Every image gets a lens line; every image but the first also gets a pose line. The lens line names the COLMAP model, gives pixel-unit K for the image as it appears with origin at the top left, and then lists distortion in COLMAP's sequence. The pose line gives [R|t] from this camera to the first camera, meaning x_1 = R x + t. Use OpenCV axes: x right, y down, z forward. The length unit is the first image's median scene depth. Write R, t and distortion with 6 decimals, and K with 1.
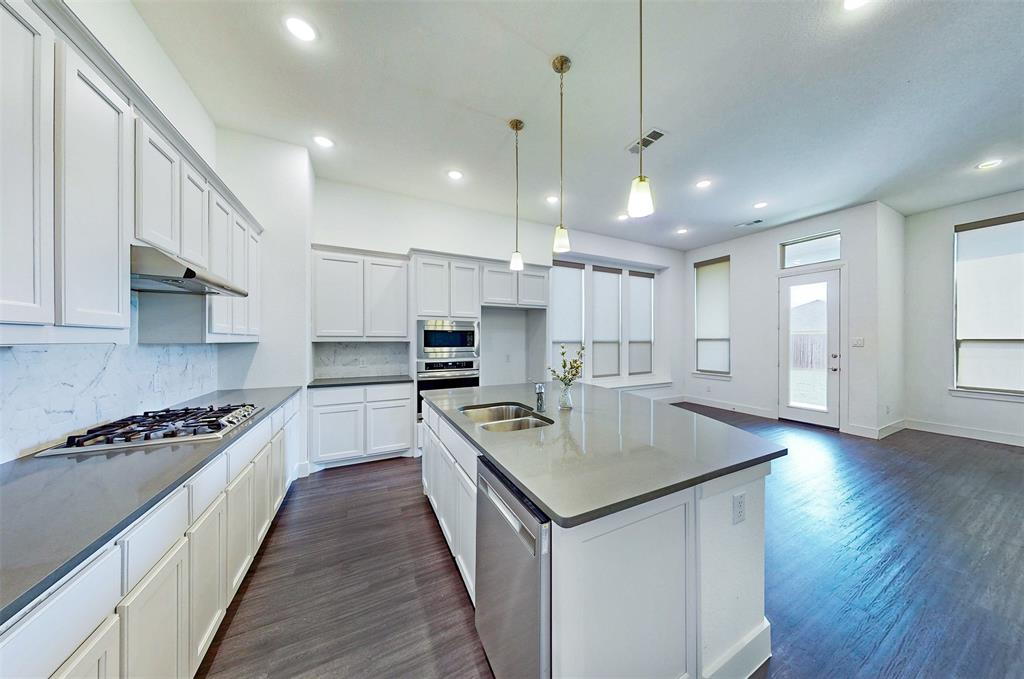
lens RADIAL K [[324.9, 0, 540.5], [0, 324.9, 340.5], [0, 0, 1]] dist [0.011385, 0.000120]
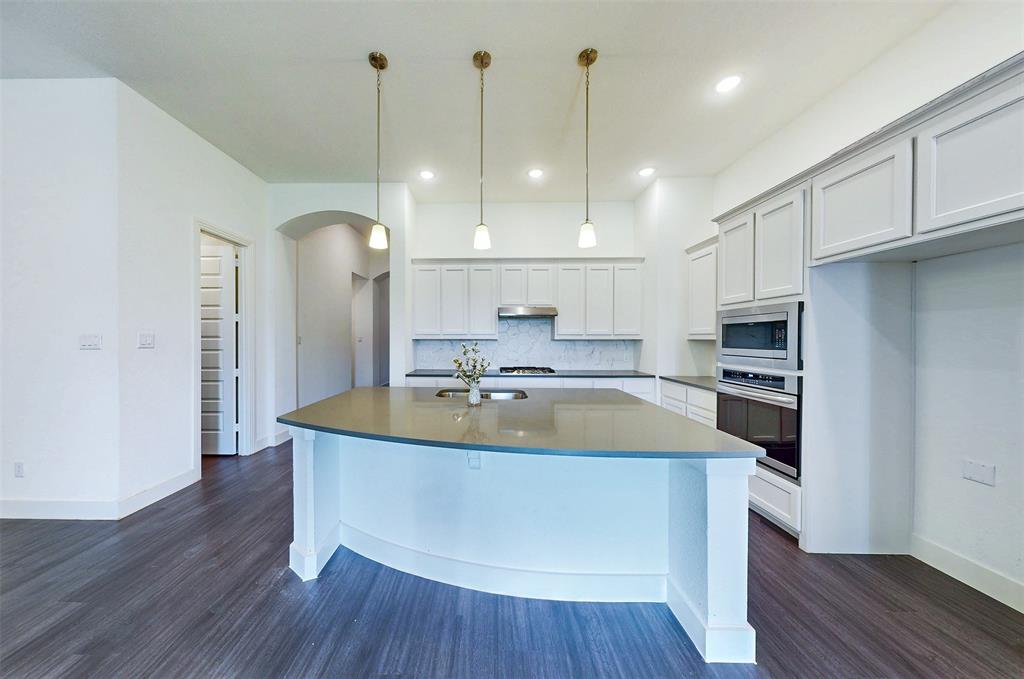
lens RADIAL K [[317.9, 0, 482.5], [0, 317.9, 341.4], [0, 0, 1]] dist [-0.000497, -0.000057]
pose [[-0.511993, 0.007254, -0.858959, 0.536200], [-0.002200, 0.999950, 0.009755, 0.001128], [0.858987, 0.006884, -0.511952, 0.908993]]
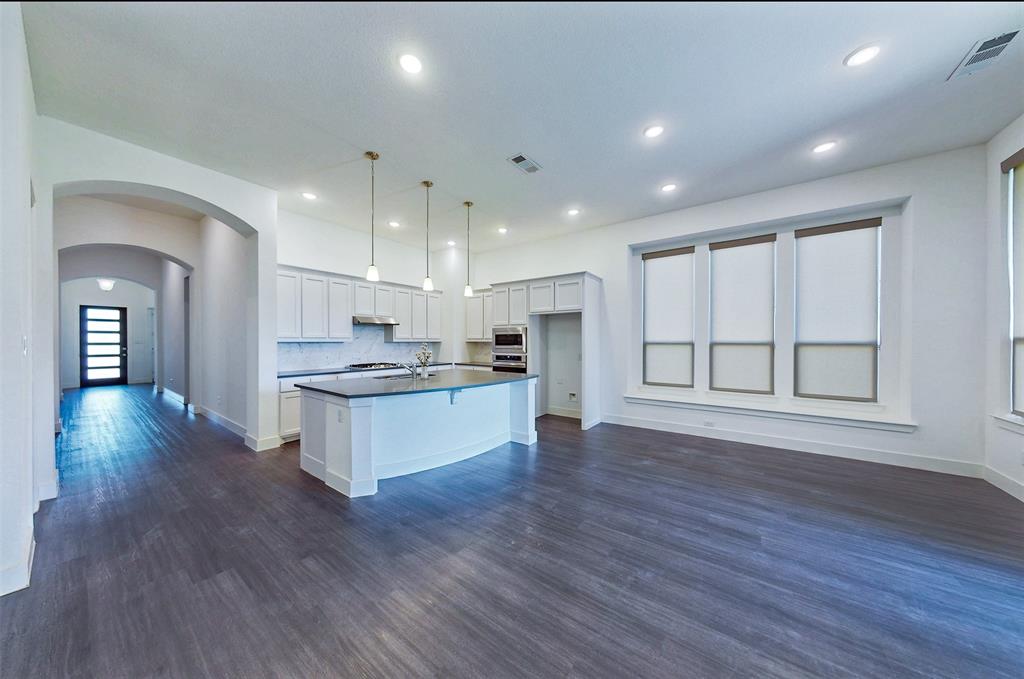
lens RADIAL K [[317.9, 0, 509.0], [0, 317.9, 342.5], [0, 0, 1]] dist [-0.000322, -0.000030]
pose [[0.415152, 0.004072, -0.909743, 1.080379], [-0.001411, 0.999992, 0.003833, 0.000494], [0.909751, -0.000308, 0.415154, 0.422961]]
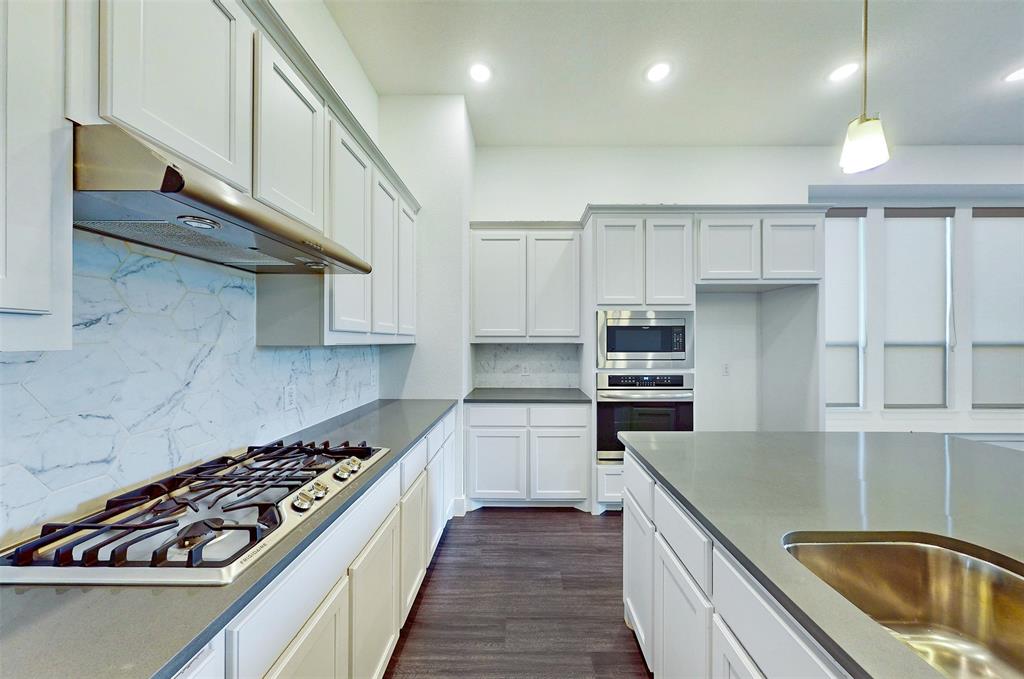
lens RADIAL K [[317.7, 0, 516.9], [0, 317.7, 340.6], [0, 0, 1]] dist [-0.000423, 0.000000]
pose [[0.868127, -0.000623, -0.496342, -0.196625], [-0.000854, 0.999996, -0.002750, -0.000436], [0.496341, 0.002811, 0.868123, 0.350449]]
